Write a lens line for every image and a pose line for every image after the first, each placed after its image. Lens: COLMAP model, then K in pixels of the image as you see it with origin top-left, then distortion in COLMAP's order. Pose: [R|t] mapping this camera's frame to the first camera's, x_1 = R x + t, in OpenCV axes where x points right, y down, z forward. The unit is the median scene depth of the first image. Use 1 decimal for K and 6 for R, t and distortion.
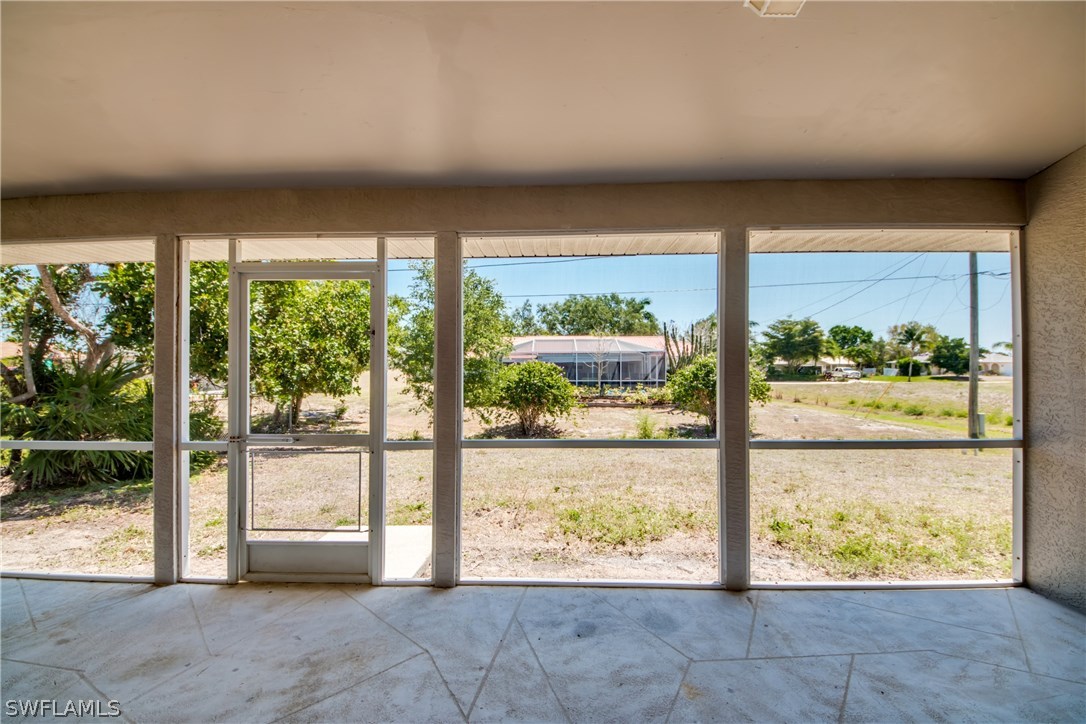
lens RADIAL K [[403.3, 0, 543.3], [0, 403.3, 364.5], [0, 0, 1]] dist [0.040349, -0.026723]
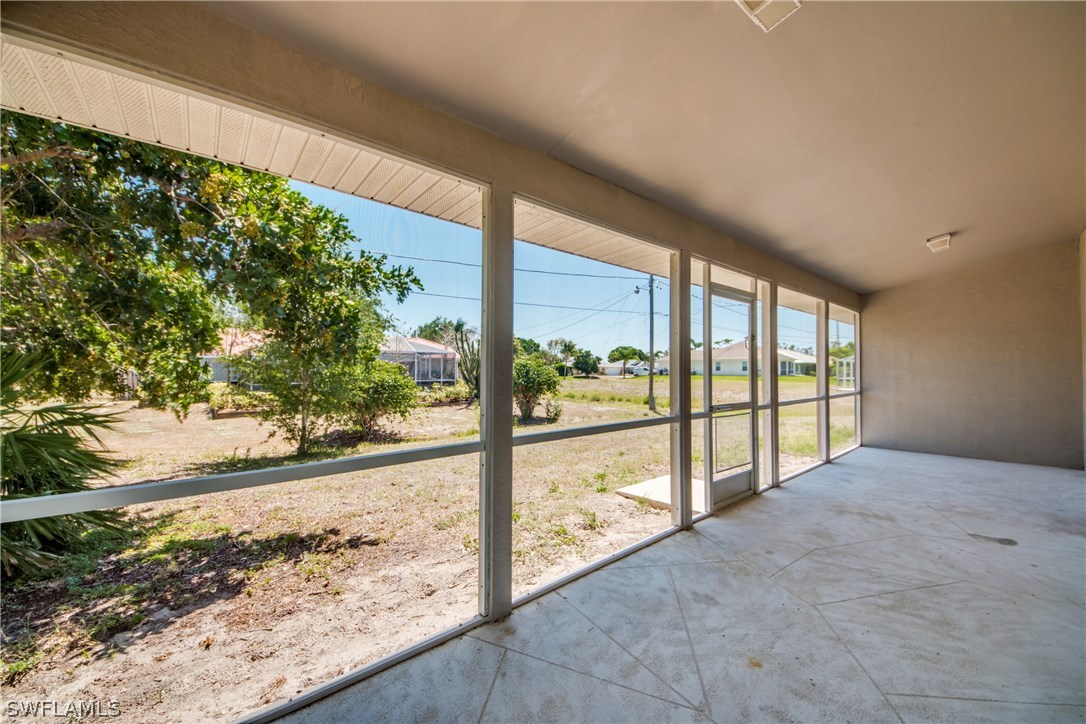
lens RADIAL K [[403.3, 0, 543.3], [0, 403.3, 364.5], [0, 0, 1]] dist [0.040349, -0.026723]
pose [[0.746665, 0.013409, 0.665065, -0.217799], [-0.009474, 0.999910, -0.009525, 0.005655], [-0.665133, 0.000811, 0.746724, 0.036295]]
